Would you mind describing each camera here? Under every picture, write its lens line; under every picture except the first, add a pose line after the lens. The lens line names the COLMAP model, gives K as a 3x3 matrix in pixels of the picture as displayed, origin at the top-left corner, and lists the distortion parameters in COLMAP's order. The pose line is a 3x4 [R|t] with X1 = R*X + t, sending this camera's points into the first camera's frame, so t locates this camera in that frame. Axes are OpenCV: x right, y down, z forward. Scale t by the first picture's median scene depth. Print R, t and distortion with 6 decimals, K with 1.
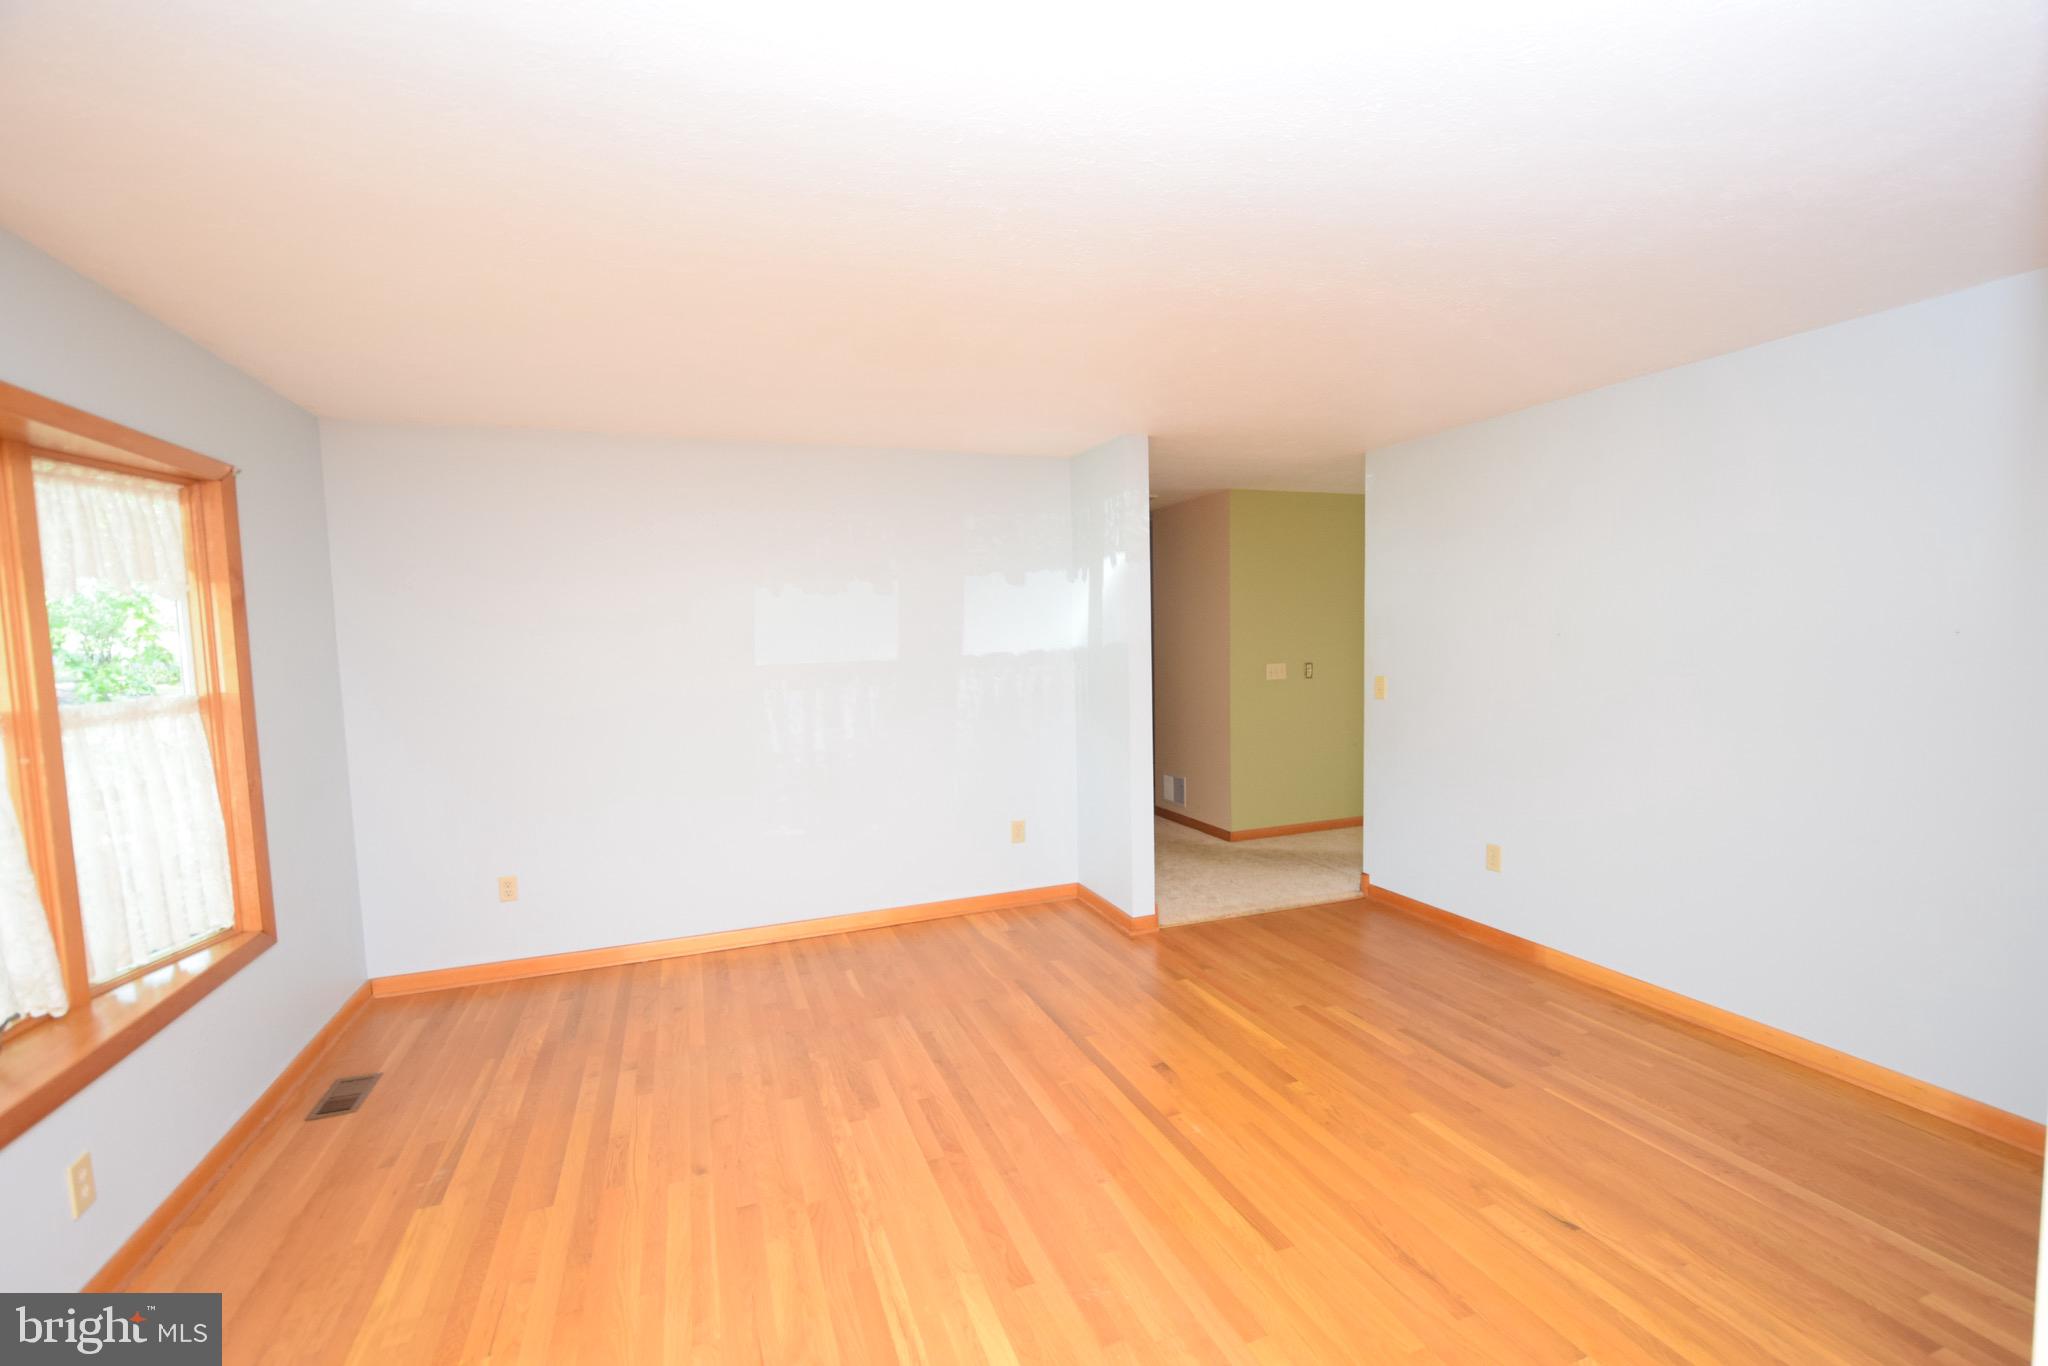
lens RADIAL K [[891.7, 0, 1032.0], [0, 891.7, 691.7], [0, 0, 1]] dist [0.003270, 0.000031]
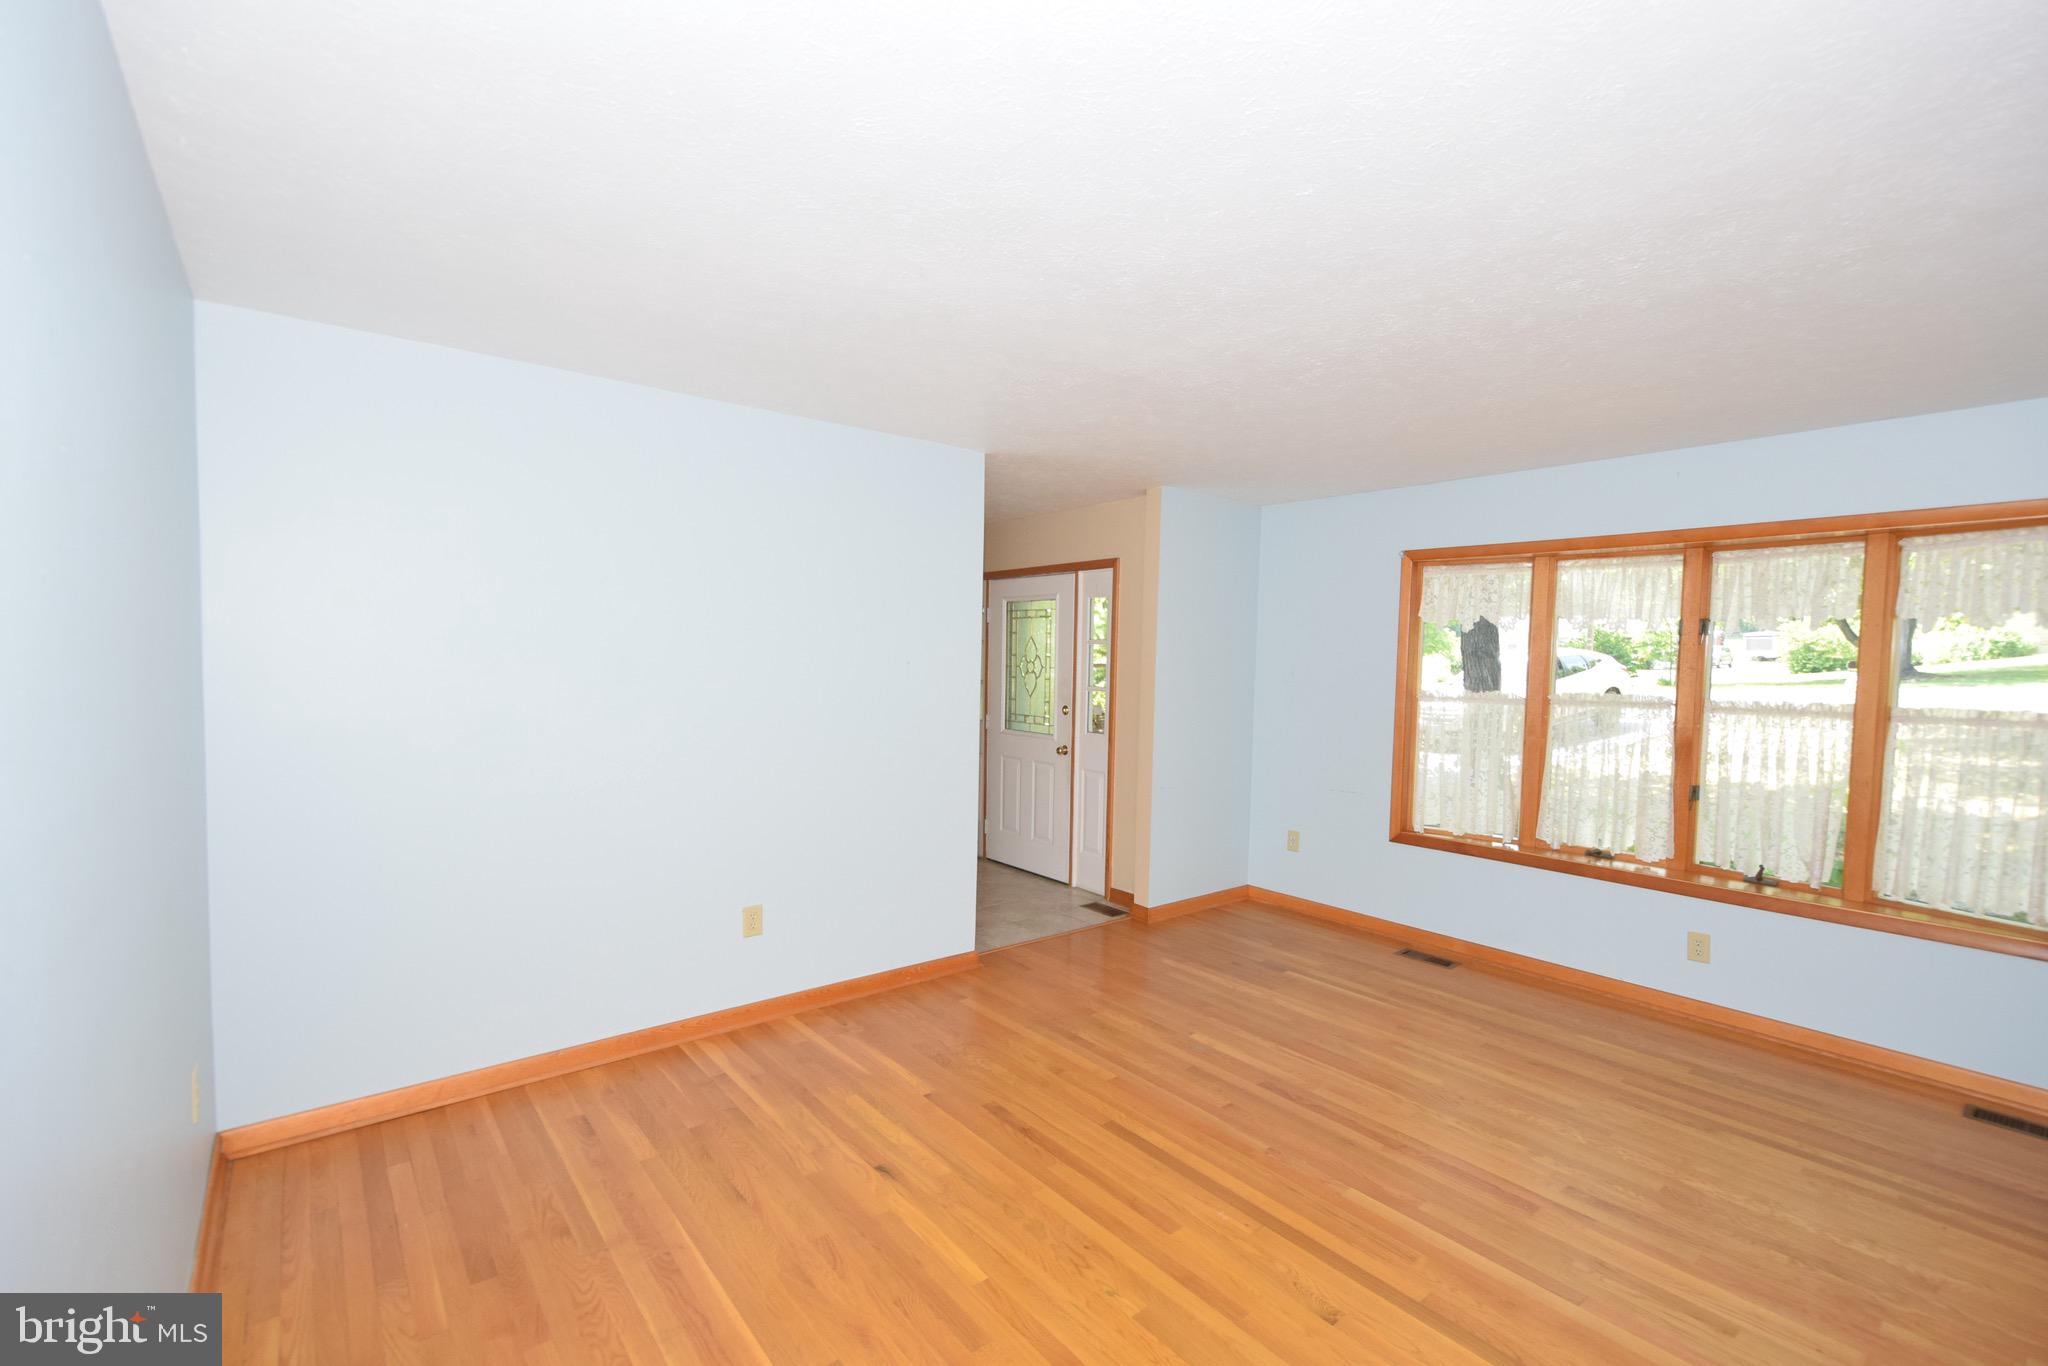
lens RADIAL K [[891.7, 0, 1024.3], [0, 891.7, 675.3], [0, 0, 1]] dist [0.003270, 0.000031]
pose [[-0.955222, 0.004950, -0.295848, 0.710356], [-0.020929, 0.996225, 0.084242, -0.125415], [0.295148, 0.086662, -0.951513, 1.953587]]
